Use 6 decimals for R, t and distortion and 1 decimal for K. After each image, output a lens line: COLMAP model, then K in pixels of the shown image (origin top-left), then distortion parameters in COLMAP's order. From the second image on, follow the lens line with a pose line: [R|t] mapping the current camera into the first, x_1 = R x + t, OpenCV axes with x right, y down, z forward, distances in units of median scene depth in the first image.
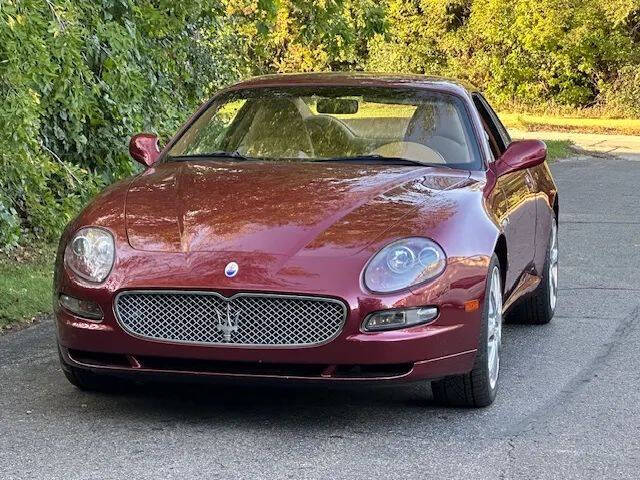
lens RADIAL K [[1762.8, 0, 320.0], [0, 1762.8, 240.0], [0, 0, 1]] dist [0.103945, 0.770404]
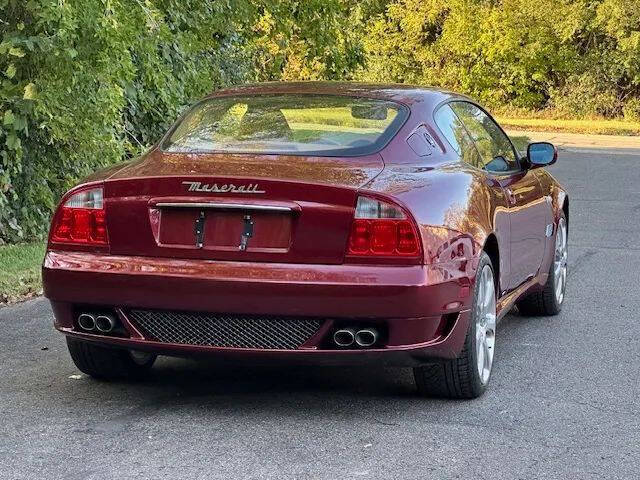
lens RADIAL K [[1762.8, 0, 320.0], [0, 1762.8, 240.0], [0, 0, 1]] dist [0.103945, 0.770404]
pose [[0.999998, 0.002022, 0.000042, 0.003068], [-0.002022, 0.999996, -0.001722, 0.014814], [-0.000046, 0.001722, 0.999999, -0.189472]]
